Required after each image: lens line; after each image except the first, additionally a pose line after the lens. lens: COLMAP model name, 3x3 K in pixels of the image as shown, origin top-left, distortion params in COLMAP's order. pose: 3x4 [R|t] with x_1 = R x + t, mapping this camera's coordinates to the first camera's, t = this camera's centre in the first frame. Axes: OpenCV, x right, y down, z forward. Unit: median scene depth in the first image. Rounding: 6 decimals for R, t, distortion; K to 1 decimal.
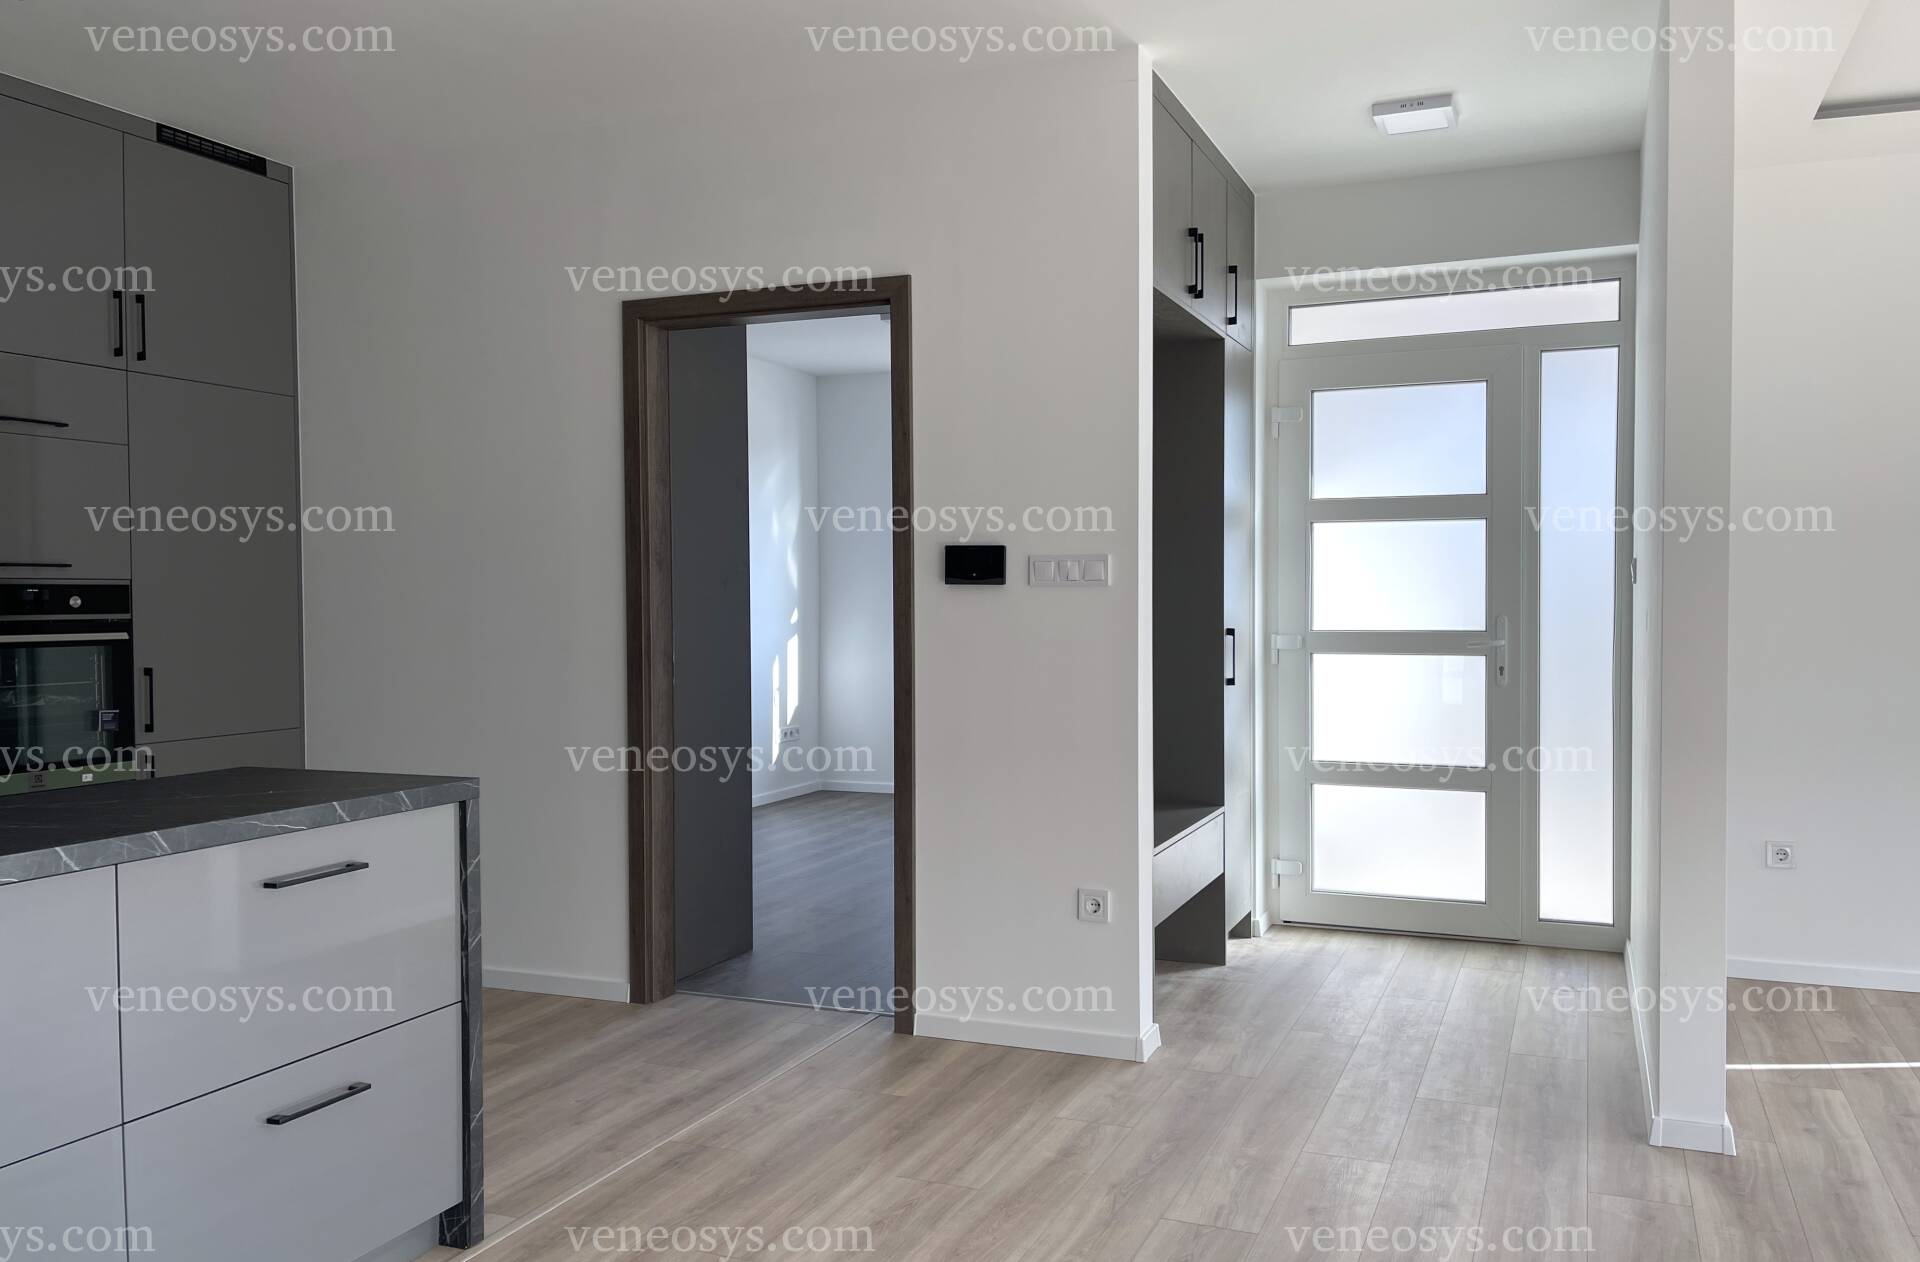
lens RADIAL K [[1483.4, 0, 963.3], [0, 1483.4, 641.6], [0, 0, 1]] dist [0.059780, -0.082892]
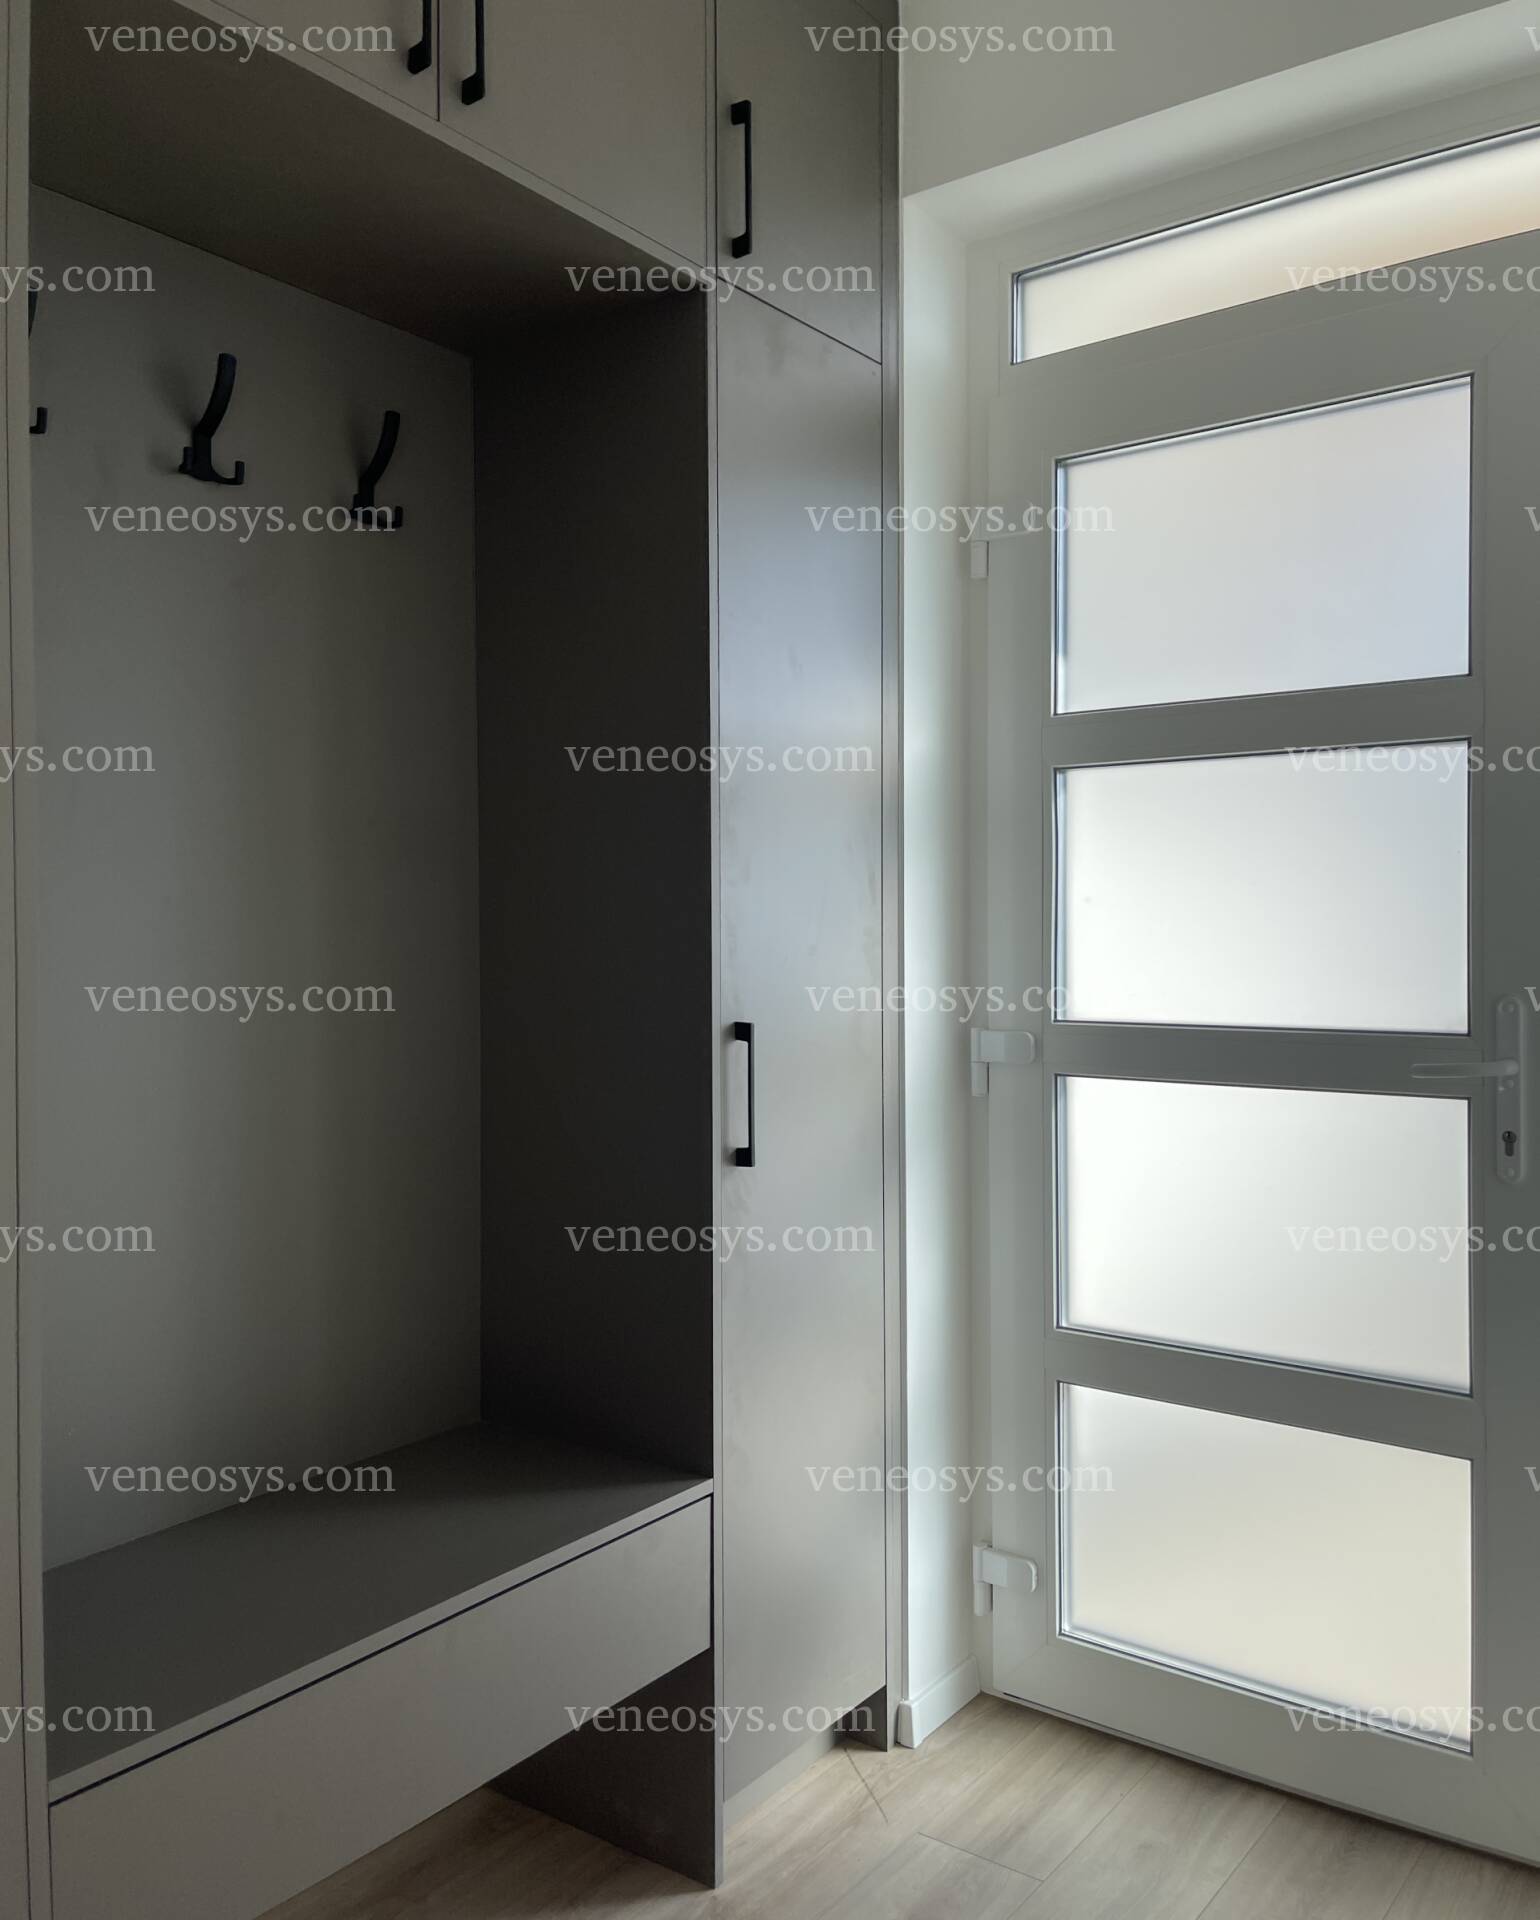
lens RADIAL K [[1557.8, 0, 770.0], [0, 1557.8, 960.0], [0, 0, 1]] dist [0.043987, -0.004783]
pose [[0.969331, 0.003868, -0.245727, 0.312721], [-0.007314, 0.999887, -0.013114, -0.022009], [0.245648, 0.014509, 0.969250, 0.644824]]
